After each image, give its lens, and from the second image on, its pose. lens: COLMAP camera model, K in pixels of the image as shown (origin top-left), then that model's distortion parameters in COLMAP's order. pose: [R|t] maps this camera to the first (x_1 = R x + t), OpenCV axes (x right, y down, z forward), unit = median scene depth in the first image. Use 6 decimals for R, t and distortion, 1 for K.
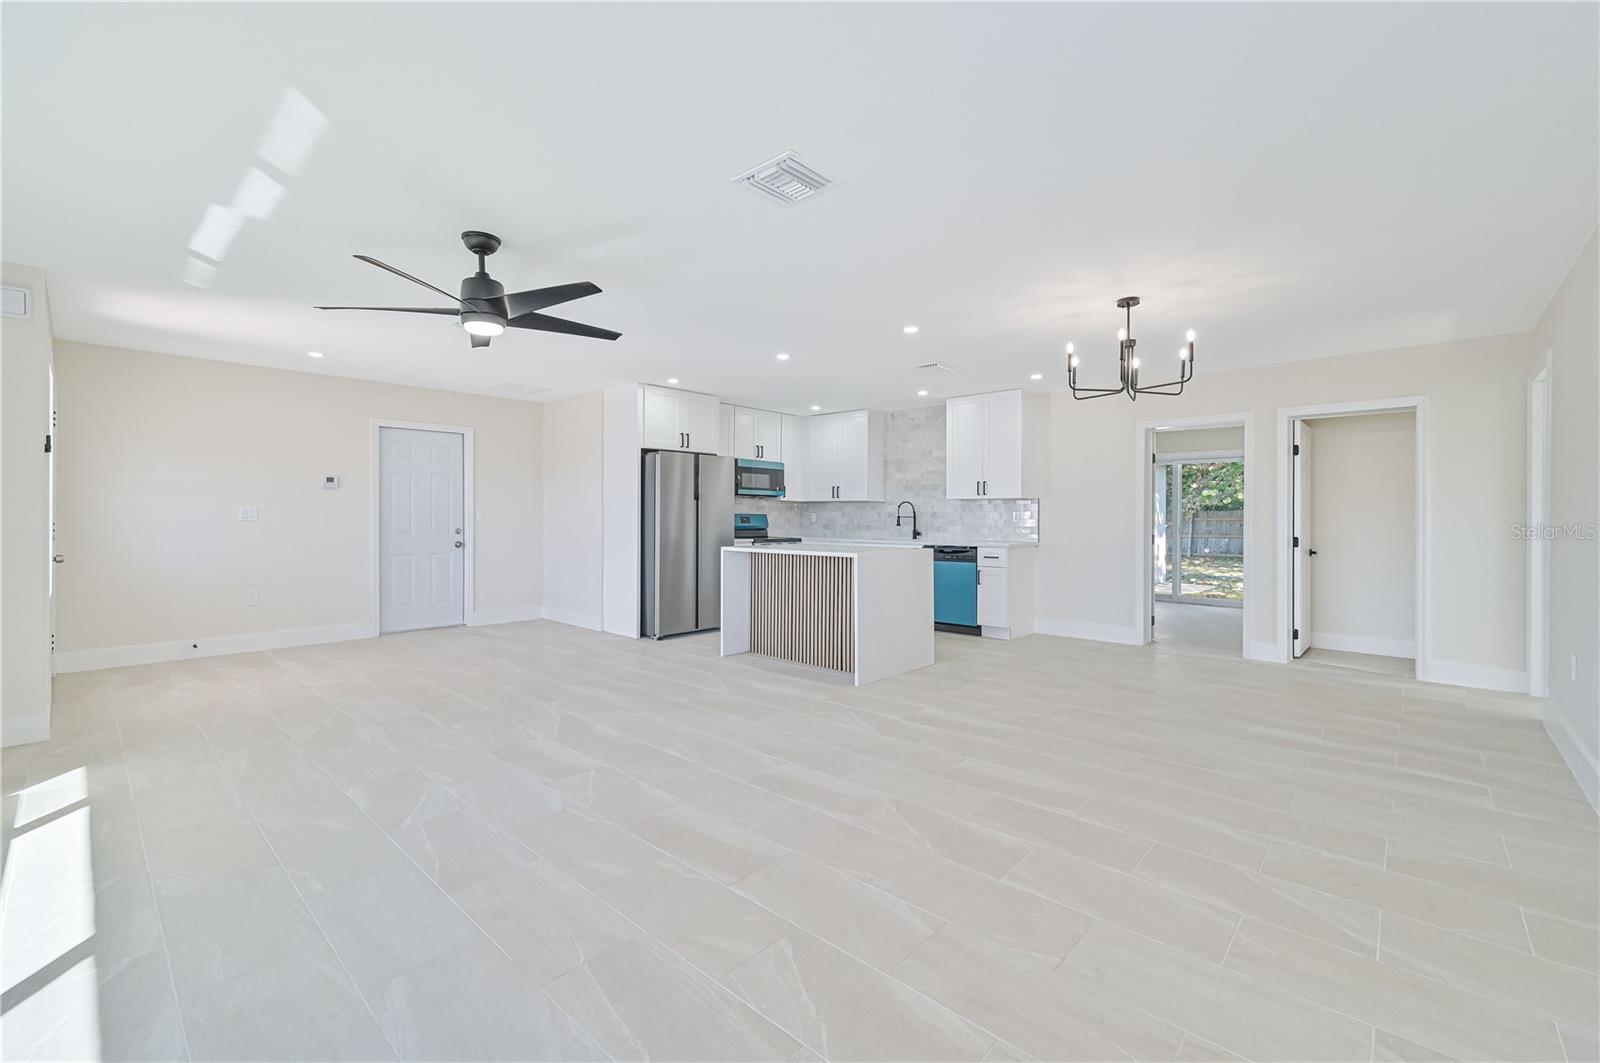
lens RADIAL K [[666.4, 0, 800.8], [0, 666.4, 522.8], [0, 0, 1]] dist [-0.000892, 0.000003]
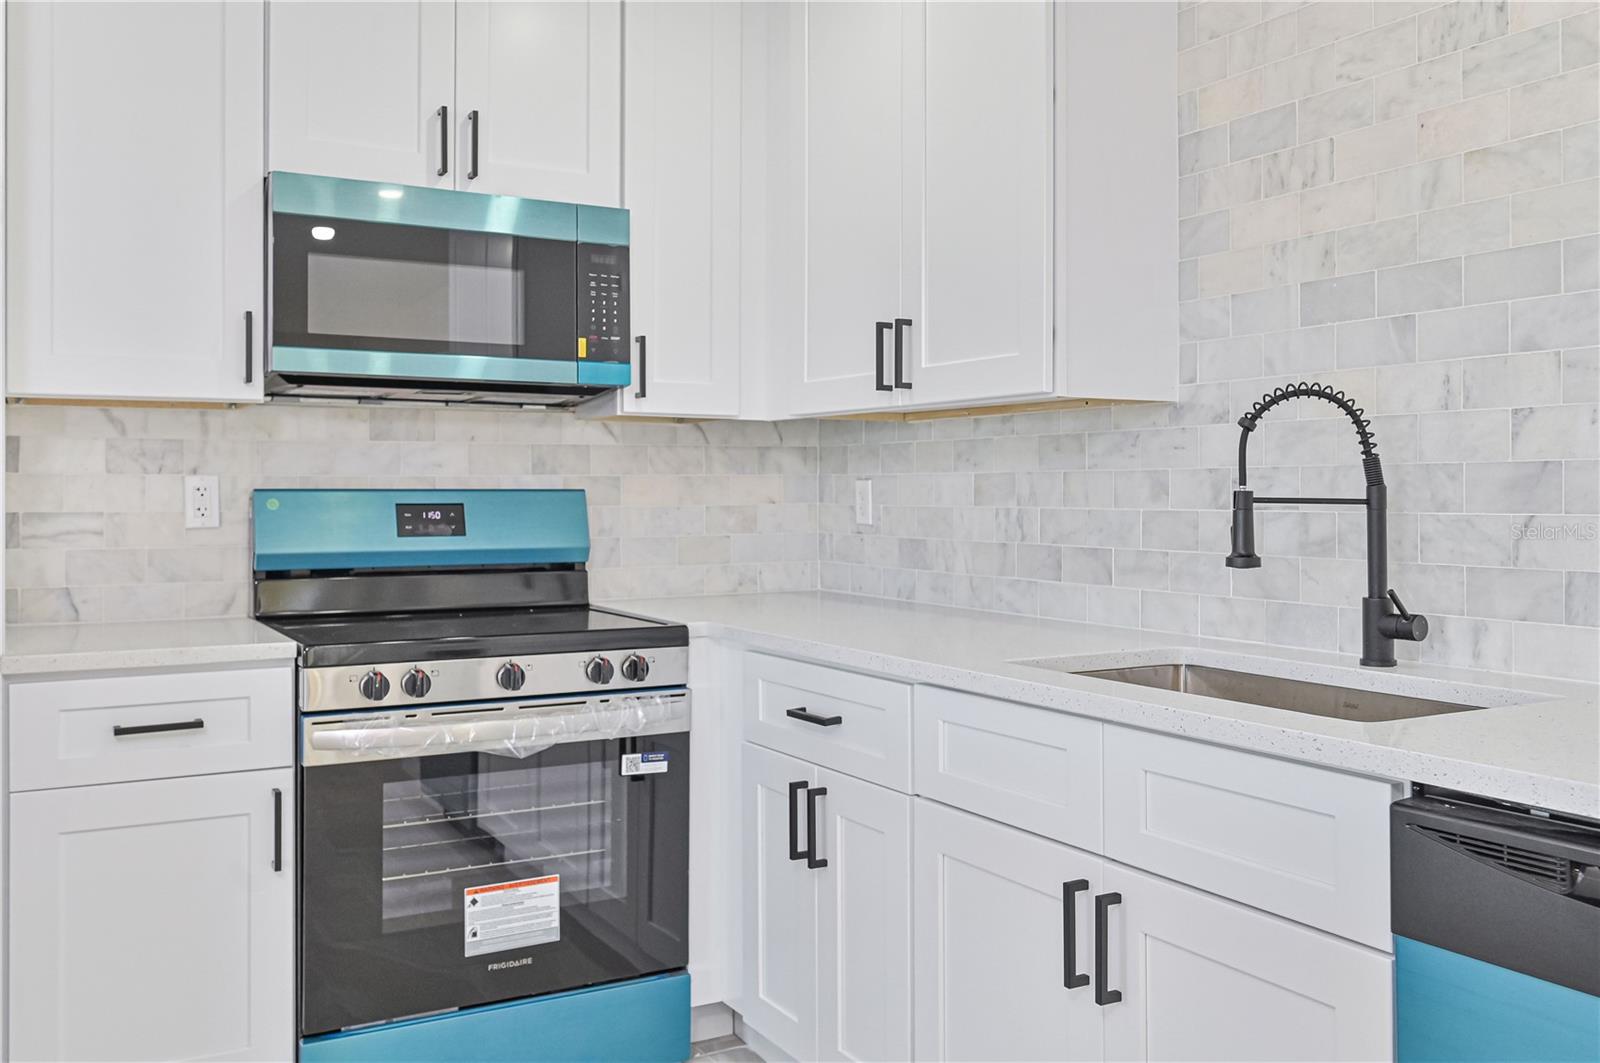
lens RADIAL K [[1400.8, 0, 811.4], [0, 1400.8, 473.8], [0, 0, 1]] dist [0.003516, 0.010603]
pose [[0.951388, -0.011732, -0.307771, 0.147553], [0.004255, 0.999680, -0.024952, -0.007349], [0.307966, 0.022430, 0.951133, 0.685877]]
